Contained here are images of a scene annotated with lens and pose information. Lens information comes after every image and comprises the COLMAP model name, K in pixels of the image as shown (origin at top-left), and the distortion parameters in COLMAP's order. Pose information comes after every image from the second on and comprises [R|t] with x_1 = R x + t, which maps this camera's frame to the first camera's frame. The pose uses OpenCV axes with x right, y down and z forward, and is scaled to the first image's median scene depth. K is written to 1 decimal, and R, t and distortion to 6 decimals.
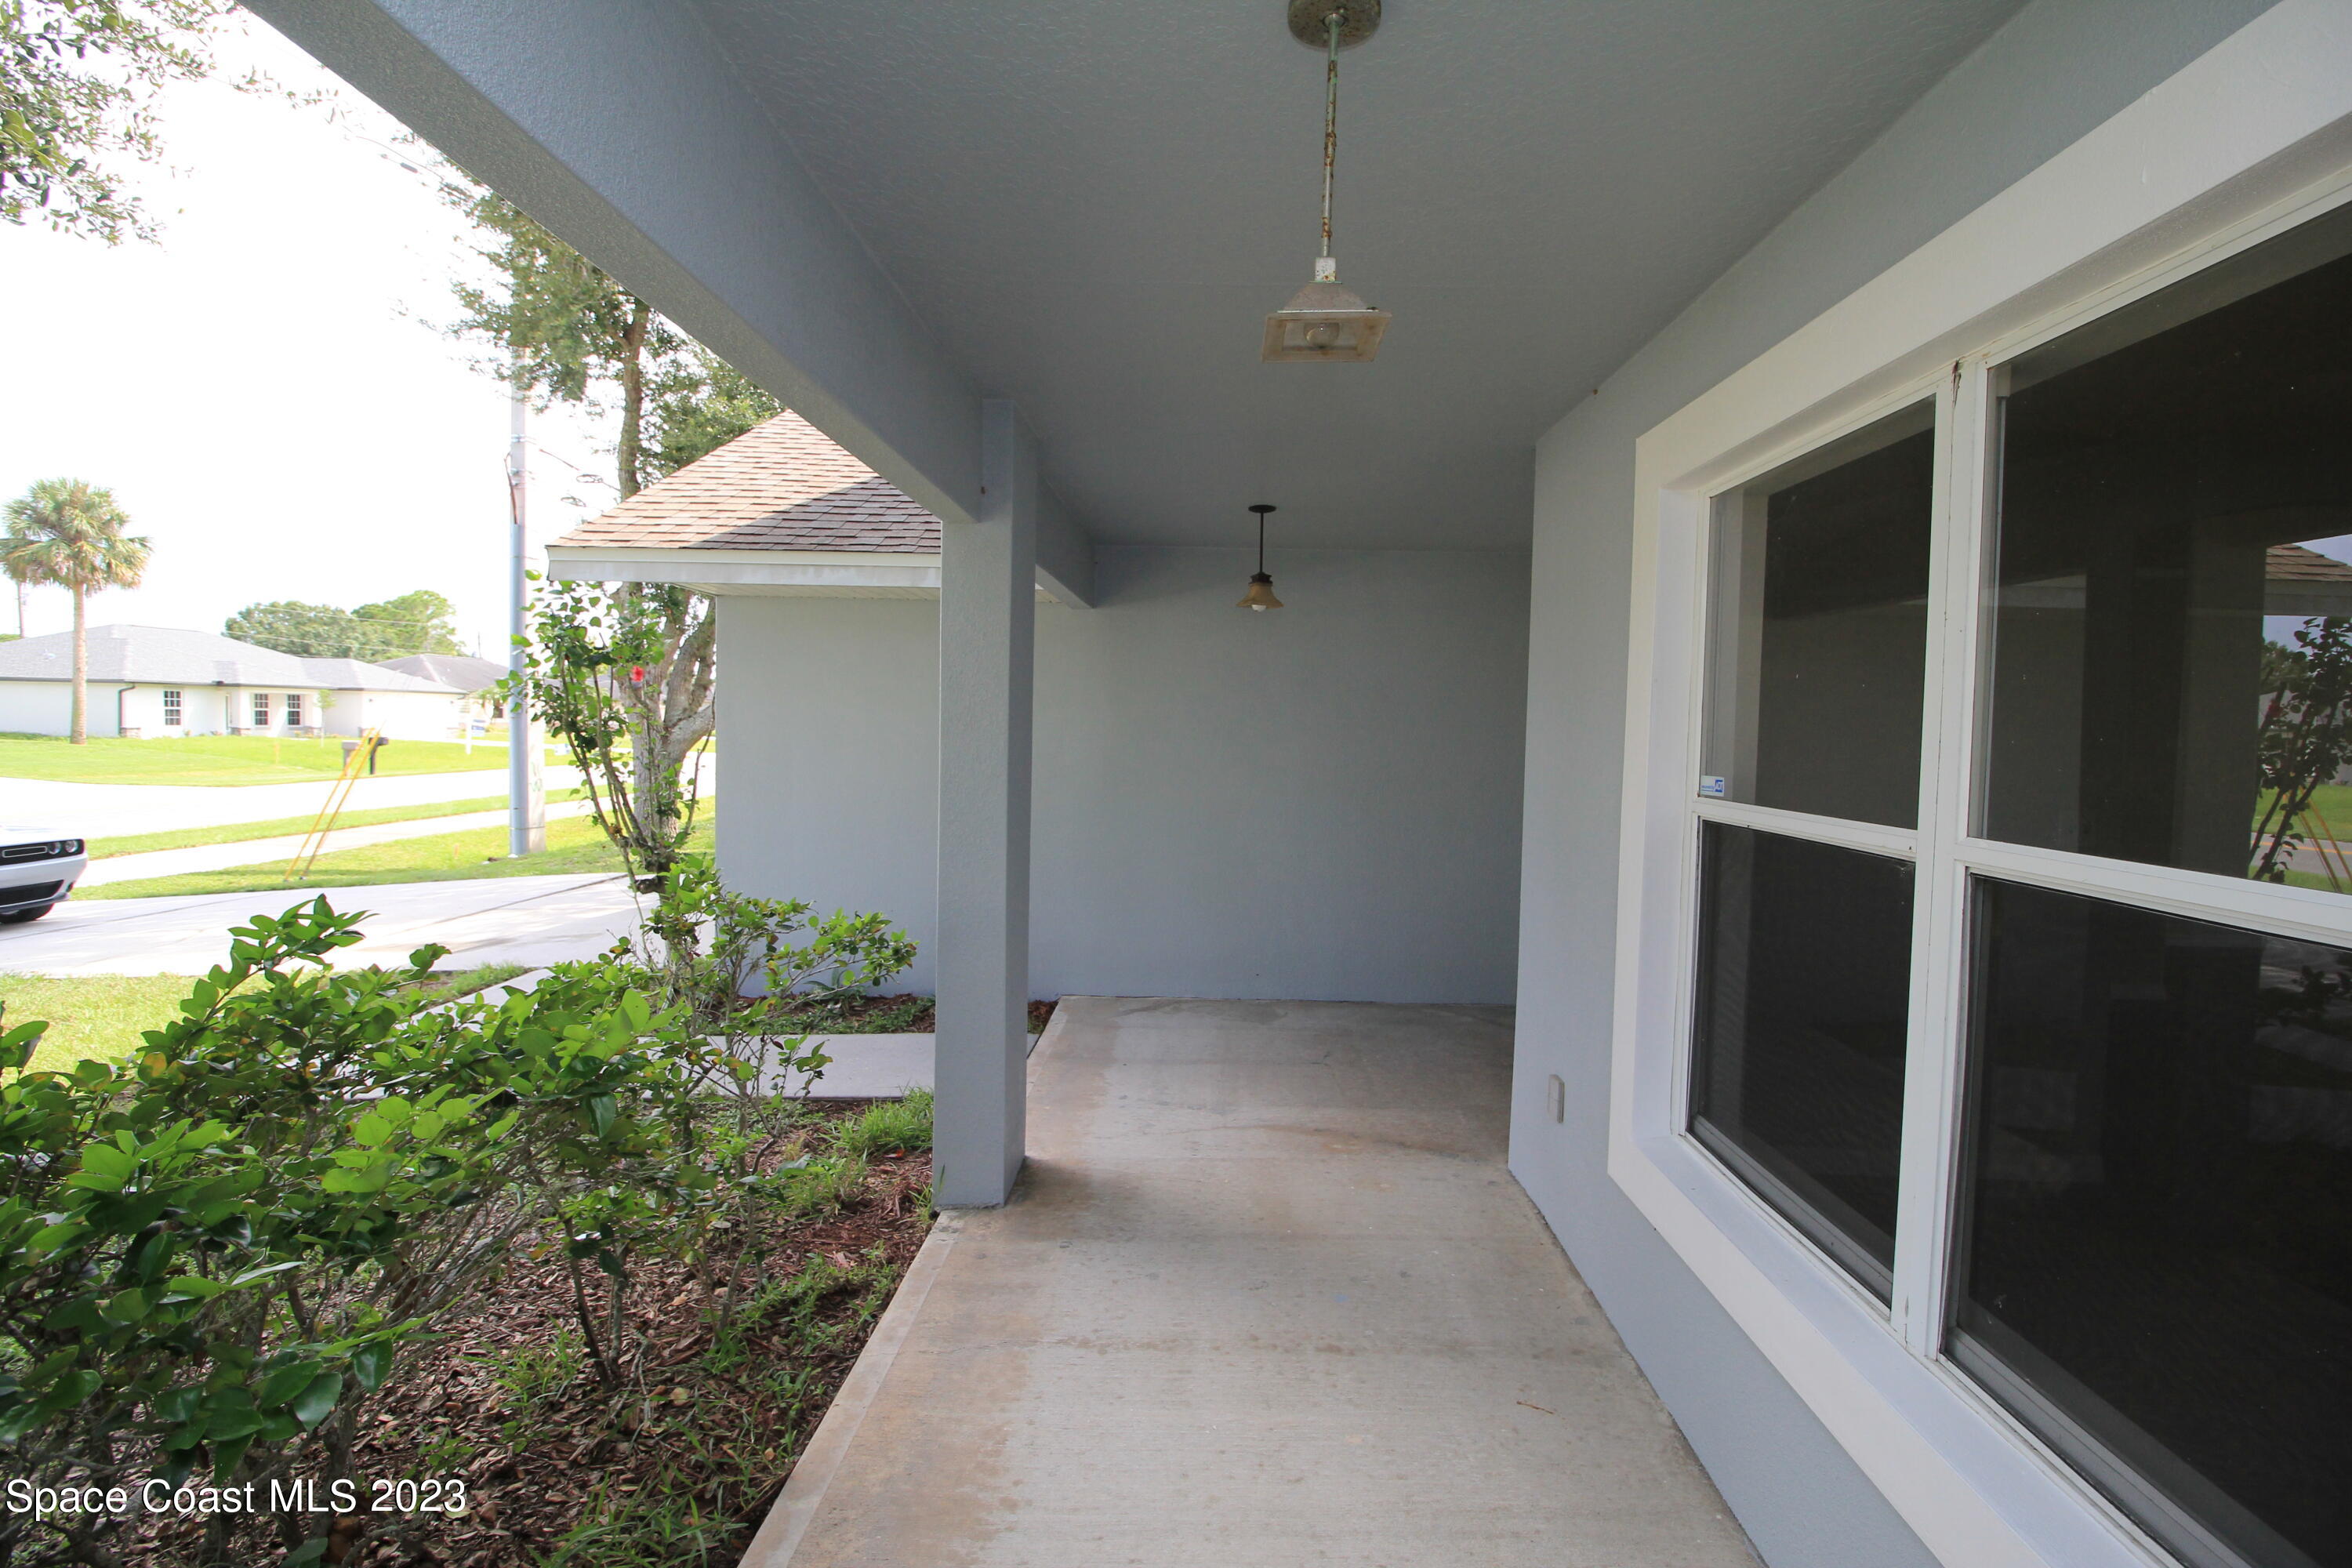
lens RADIAL K [[1084.6, 0, 1177.3], [0, 1084.6, 779.3], [0, 0, 1]] dist [-0.006622, -0.007817]
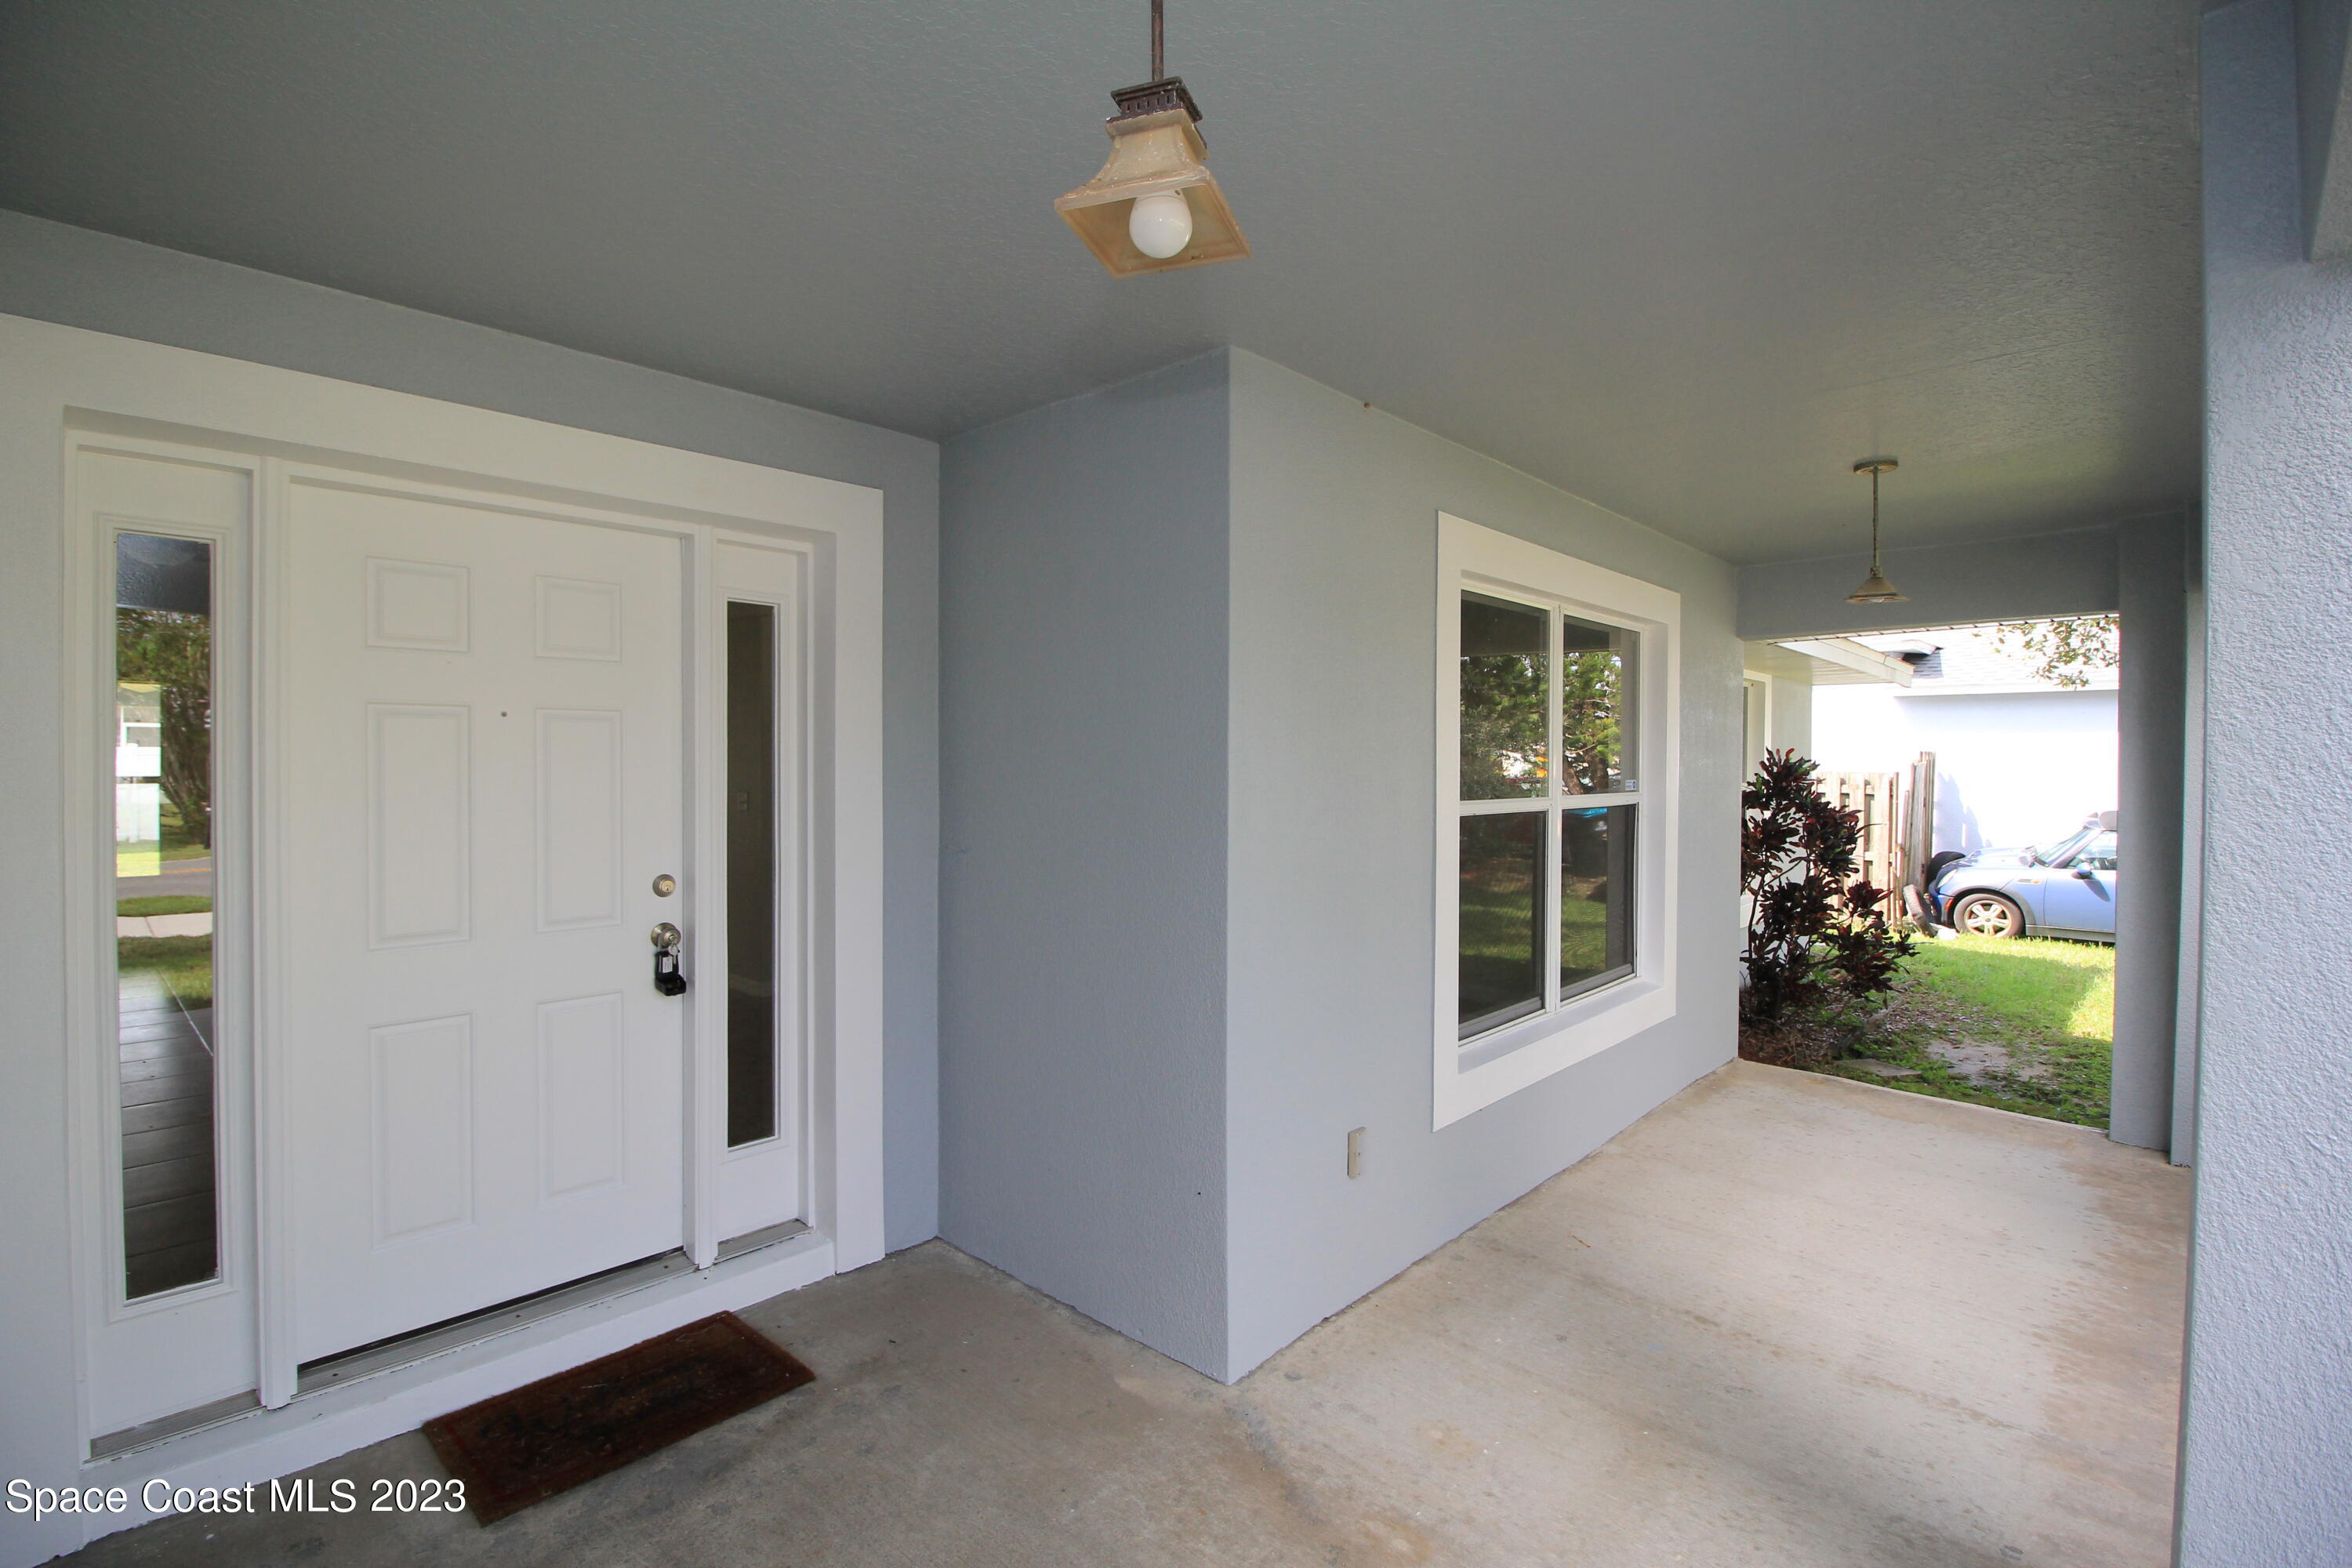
lens RADIAL K [[1084.6, 0, 1178.1], [0, 1084.6, 773.0], [0, 0, 1]] dist [-0.006622, -0.007817]
pose [[-0.757340, -0.039588, 0.651819, -0.145911], [0.008057, 0.997518, 0.069945, -0.112160], [-0.652971, 0.058224, -0.755142, 2.134128]]
